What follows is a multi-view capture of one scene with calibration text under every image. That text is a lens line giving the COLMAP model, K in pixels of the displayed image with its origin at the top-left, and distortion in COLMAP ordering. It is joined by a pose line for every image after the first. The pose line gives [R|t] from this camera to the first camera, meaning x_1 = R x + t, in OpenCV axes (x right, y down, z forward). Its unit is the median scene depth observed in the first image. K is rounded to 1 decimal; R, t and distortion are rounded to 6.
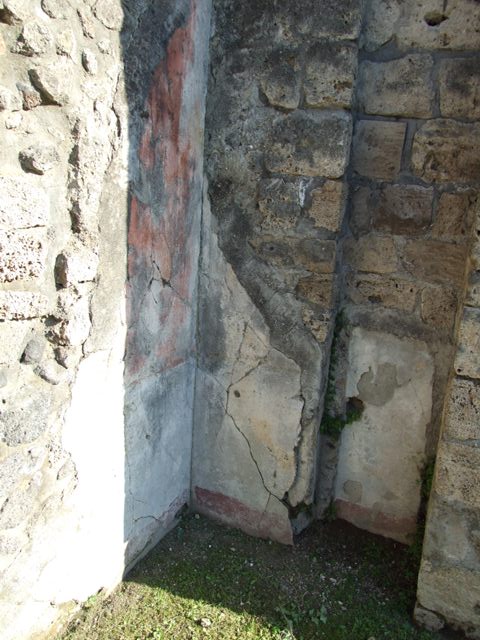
lens RADIAL K [[515.6, 0, 229.6], [0, 515.6, 318.8], [0, 0, 1]] dist [-0.057409, 0.066780]
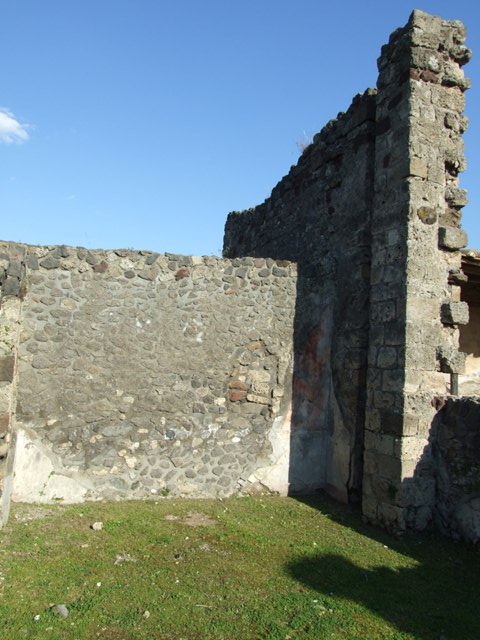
lens RADIAL K [[515.6, 0, 229.6], [0, 515.6, 318.8], [0, 0, 1]] dist [-0.057409, 0.066780]
pose [[0.711917, -0.077036, -0.698025, 1.858985], [-0.161426, 0.949398, -0.269417, 0.399641], [0.683459, 0.304482, 0.663457, -1.692503]]
